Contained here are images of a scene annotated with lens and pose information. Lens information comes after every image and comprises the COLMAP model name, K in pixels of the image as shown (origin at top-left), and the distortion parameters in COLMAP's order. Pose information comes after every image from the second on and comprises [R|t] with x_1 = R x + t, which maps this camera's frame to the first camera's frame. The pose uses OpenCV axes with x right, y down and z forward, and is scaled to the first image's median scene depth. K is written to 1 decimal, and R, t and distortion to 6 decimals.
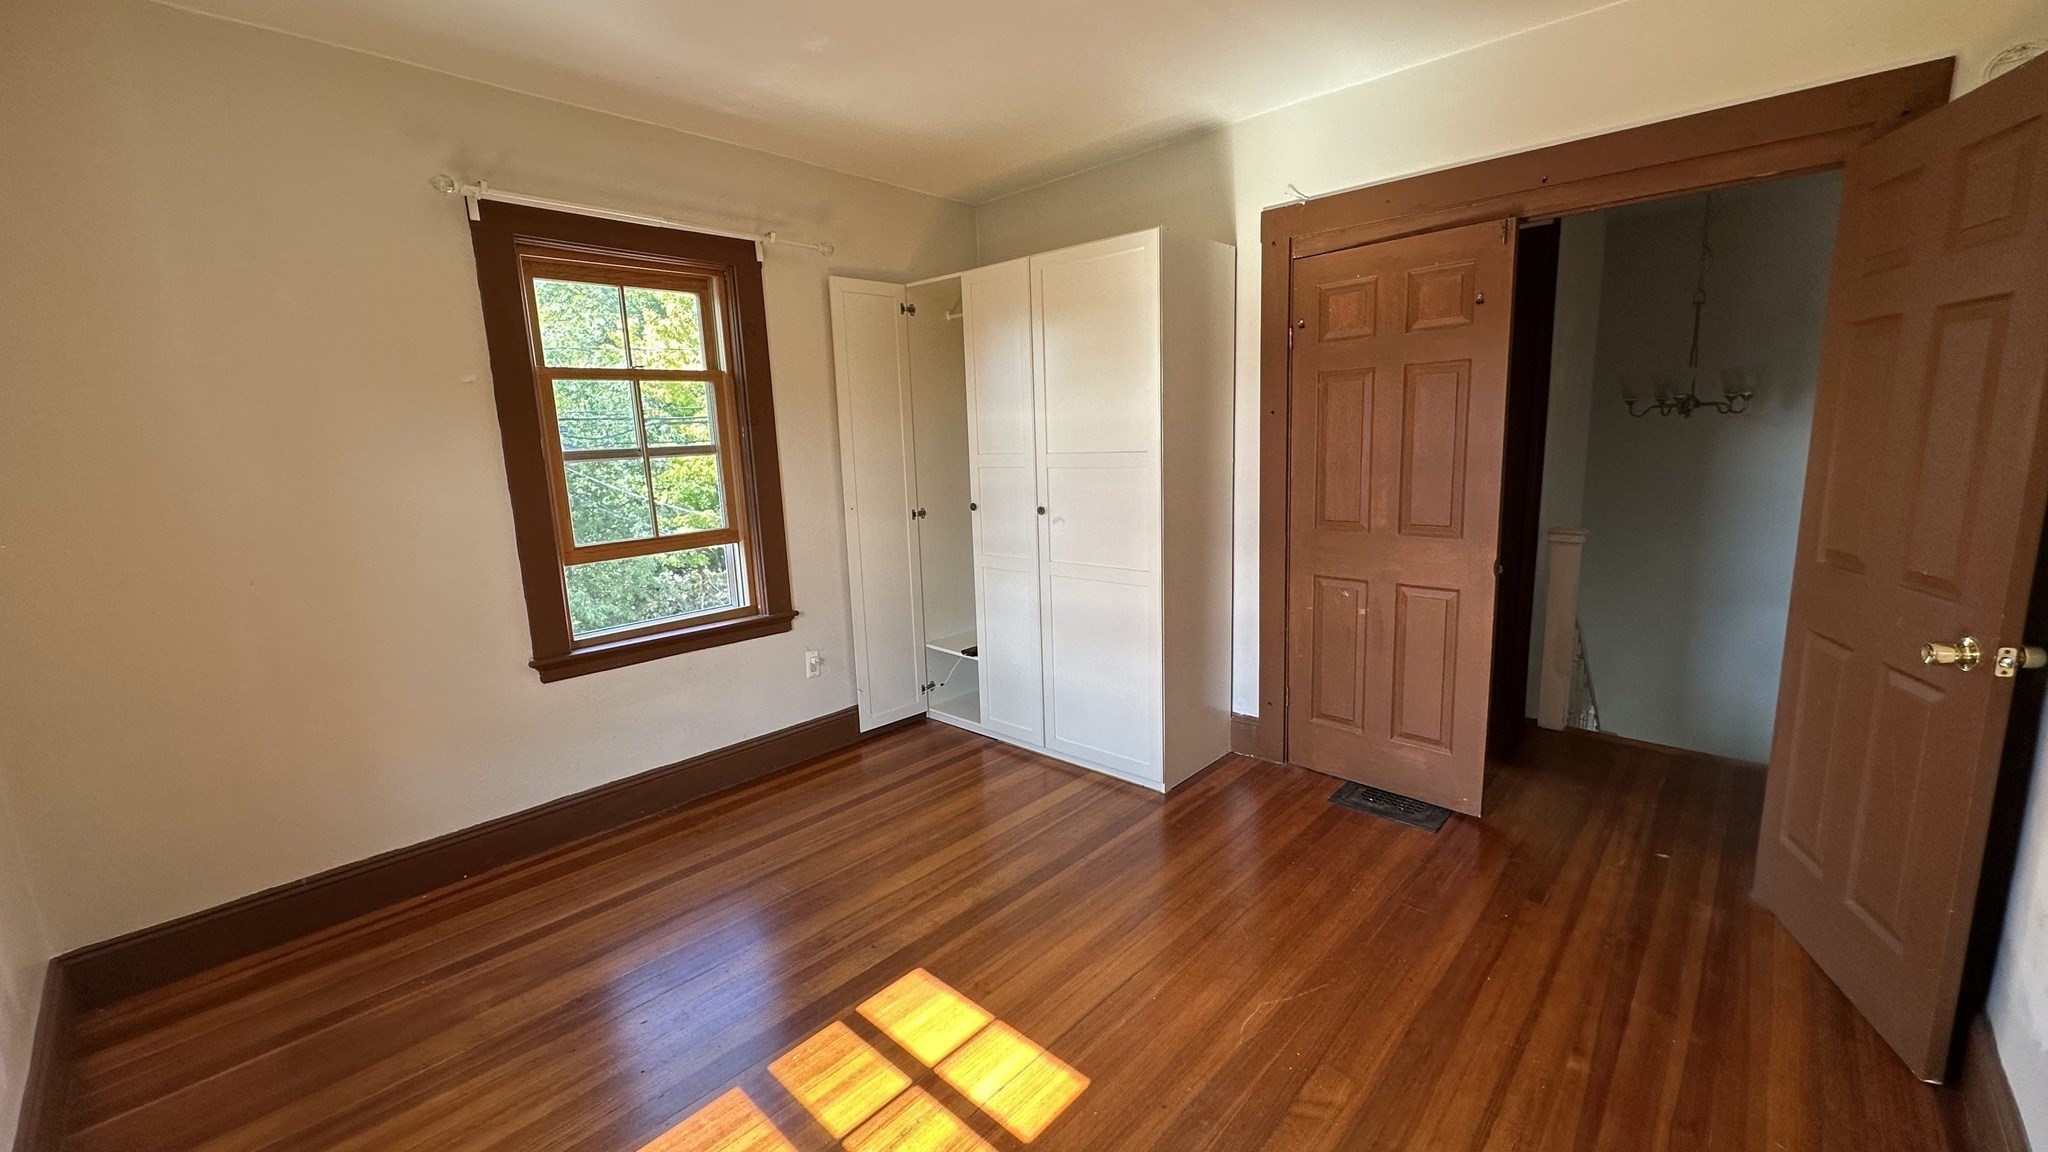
lens RADIAL K [[815.8, 0, 1019.4], [0, 815.8, 577.2], [0, 0, 1]] dist [-0.000522, 0.000280]
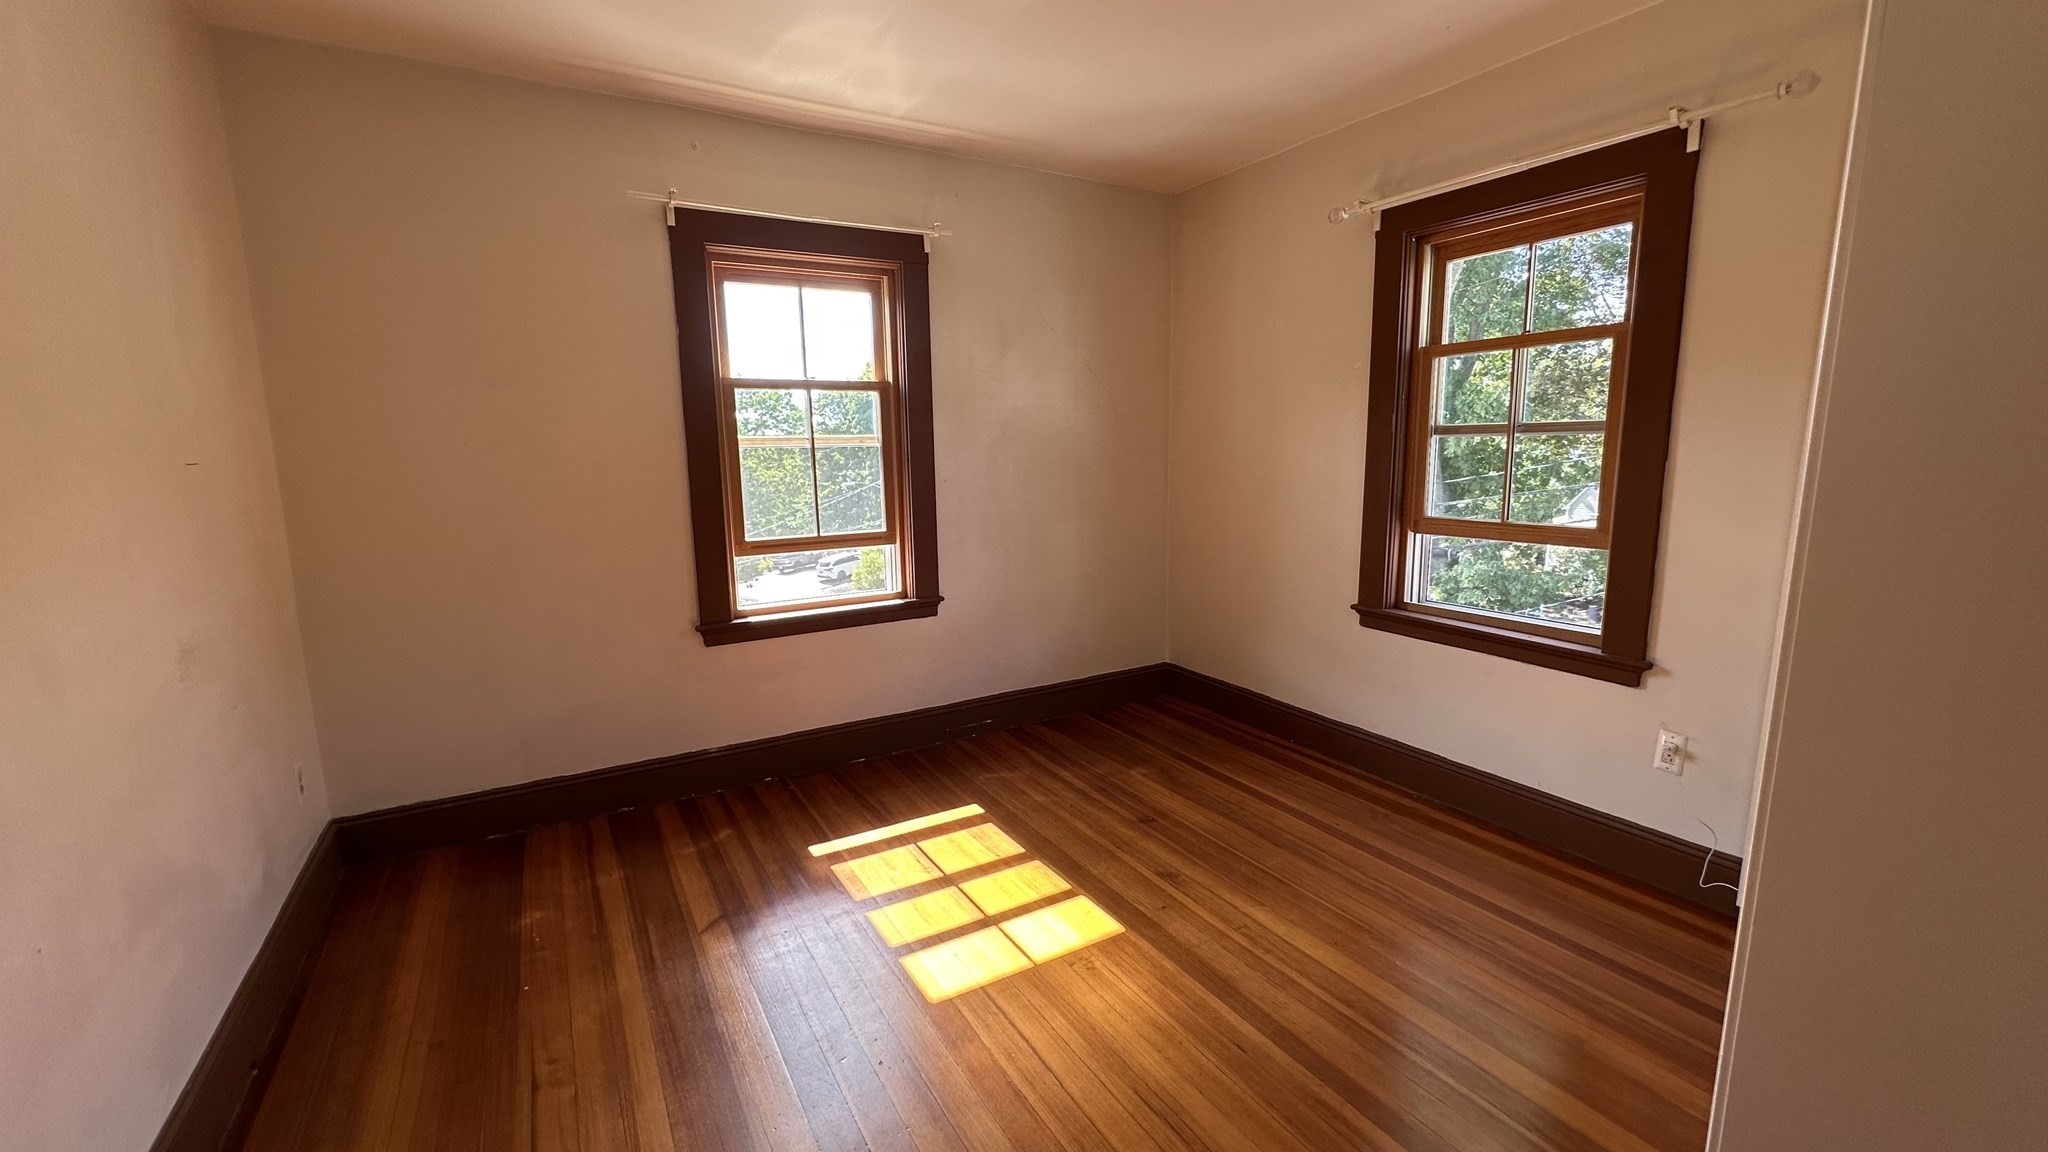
lens RADIAL K [[815.8, 0, 1024.7], [0, 815.8, 576.5], [0, 0, 1]] dist [-0.000522, 0.000280]
pose [[-0.278436, 0.192259, -0.941015, 0.620978], [-0.147269, 0.959628, 0.239637, -0.142923], [0.949097, 0.205306, -0.238881, 0.795743]]
